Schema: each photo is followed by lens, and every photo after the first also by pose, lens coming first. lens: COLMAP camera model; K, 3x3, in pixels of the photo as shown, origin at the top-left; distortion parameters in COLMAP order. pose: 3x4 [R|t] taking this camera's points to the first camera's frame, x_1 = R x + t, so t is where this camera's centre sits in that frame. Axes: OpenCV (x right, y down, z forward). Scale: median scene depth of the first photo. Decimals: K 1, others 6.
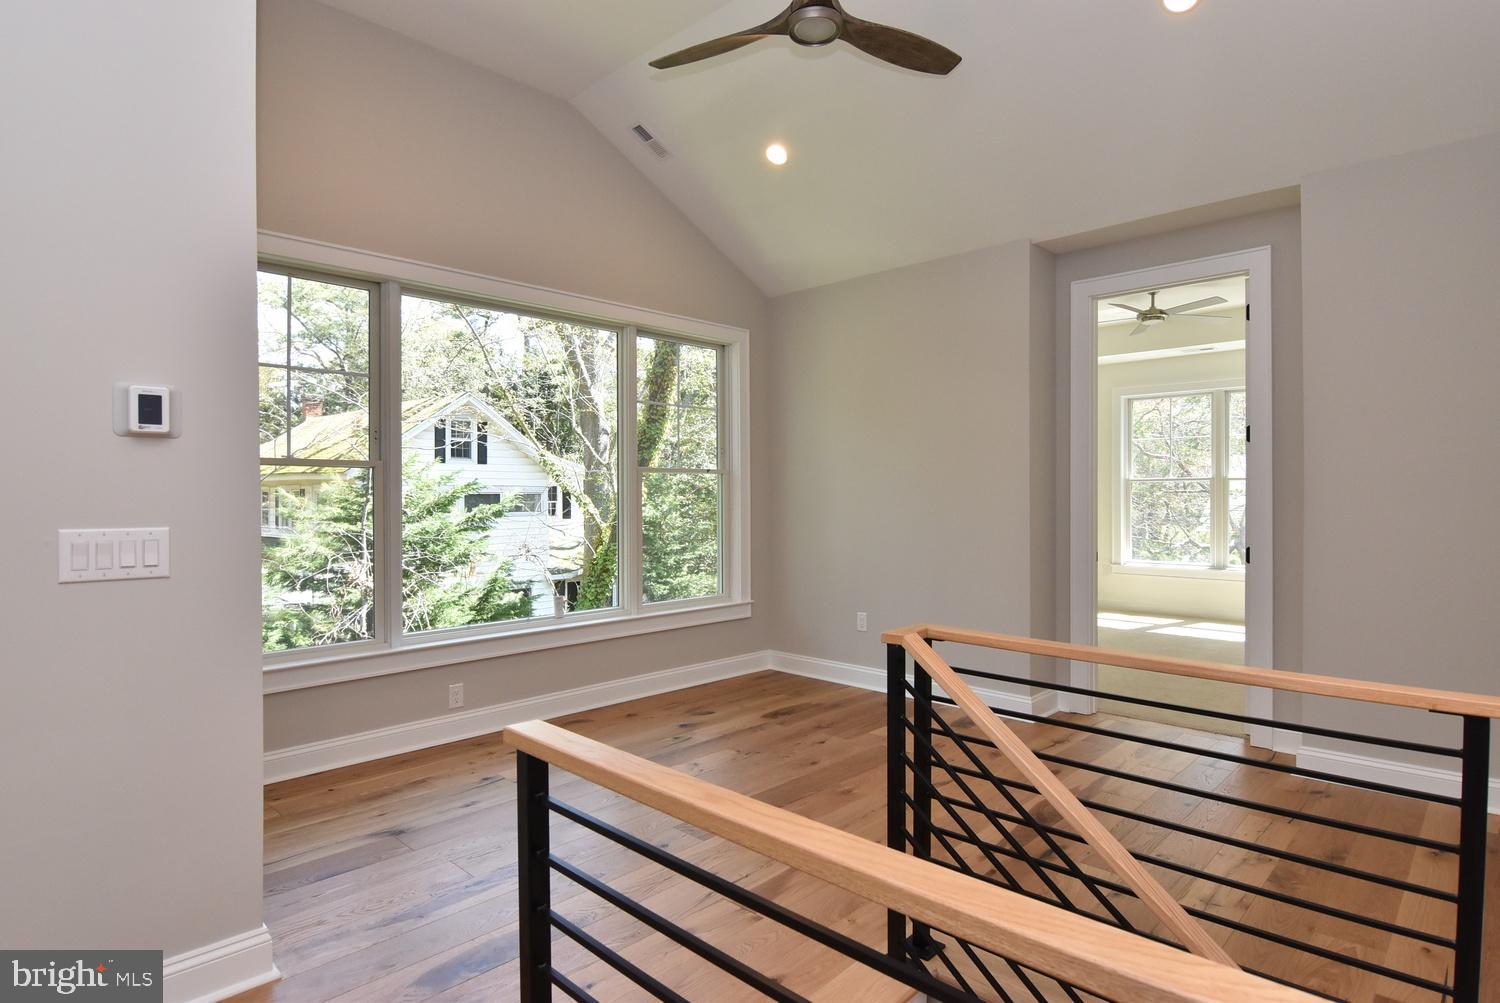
lens RADIAL K [[802.7, 0, 750.8], [0, 802.7, 500.8], [0, 0, 1]] dist [-0.002800, -0.007195]
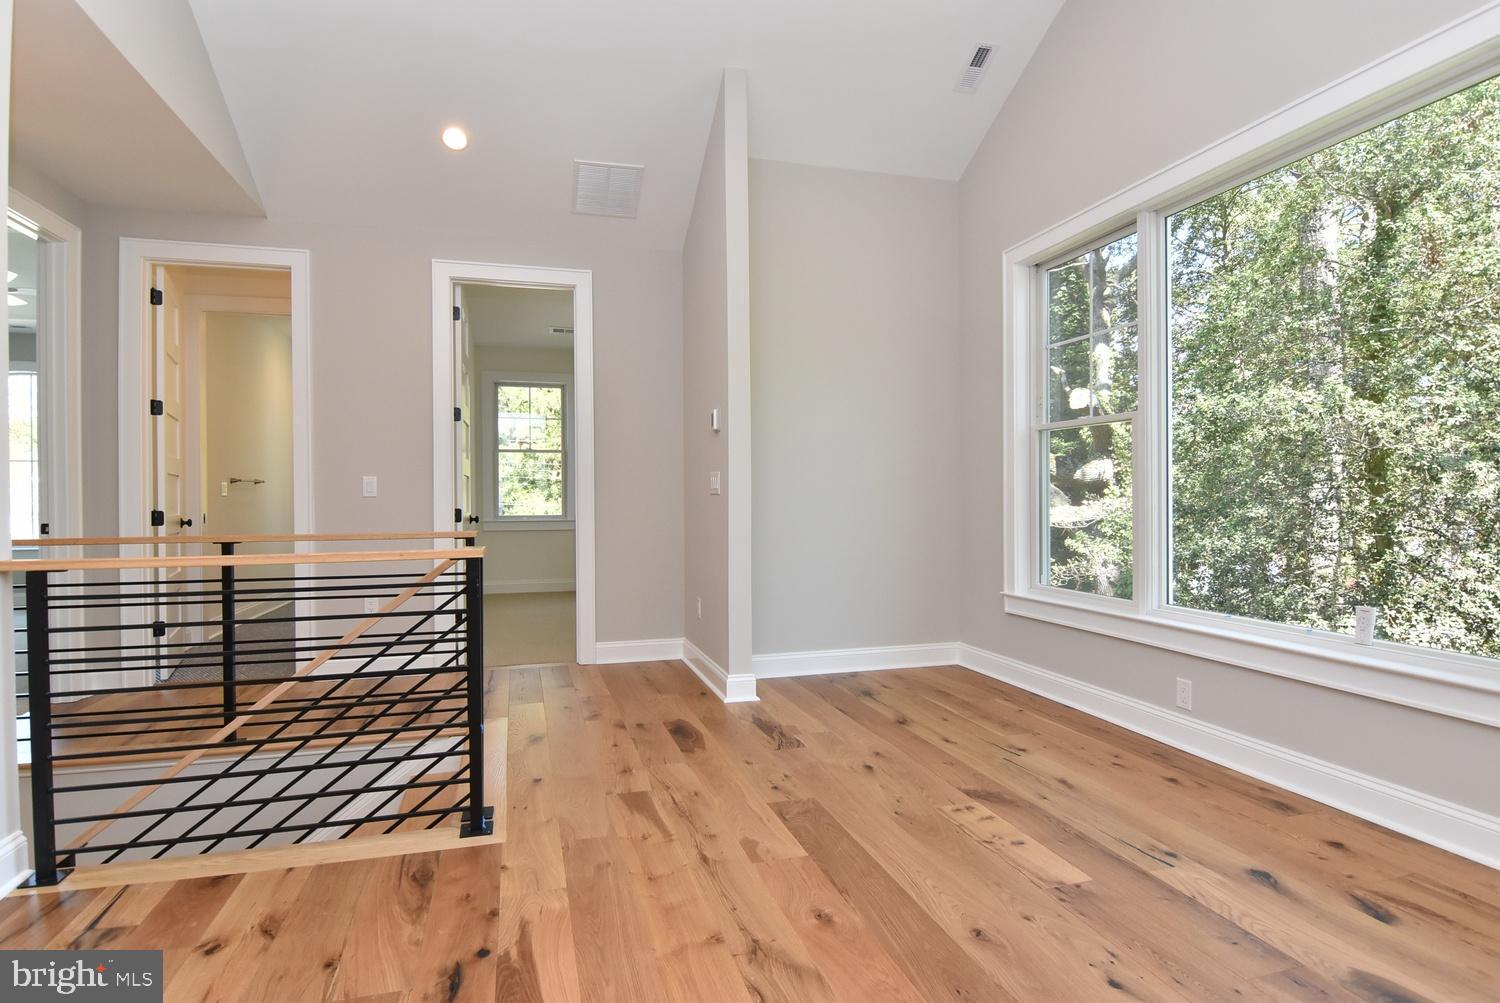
lens RADIAL K [[802.7, 0, 751.2], [0, 802.7, 498.1], [0, 0, 1]] dist [-0.002800, -0.007195]
pose [[-0.501438, 0.011517, -0.865117, 0.556062], [0.004243, 0.999932, 0.010852, 0.037316], [0.865183, 0.001771, -0.501453, 1.051344]]
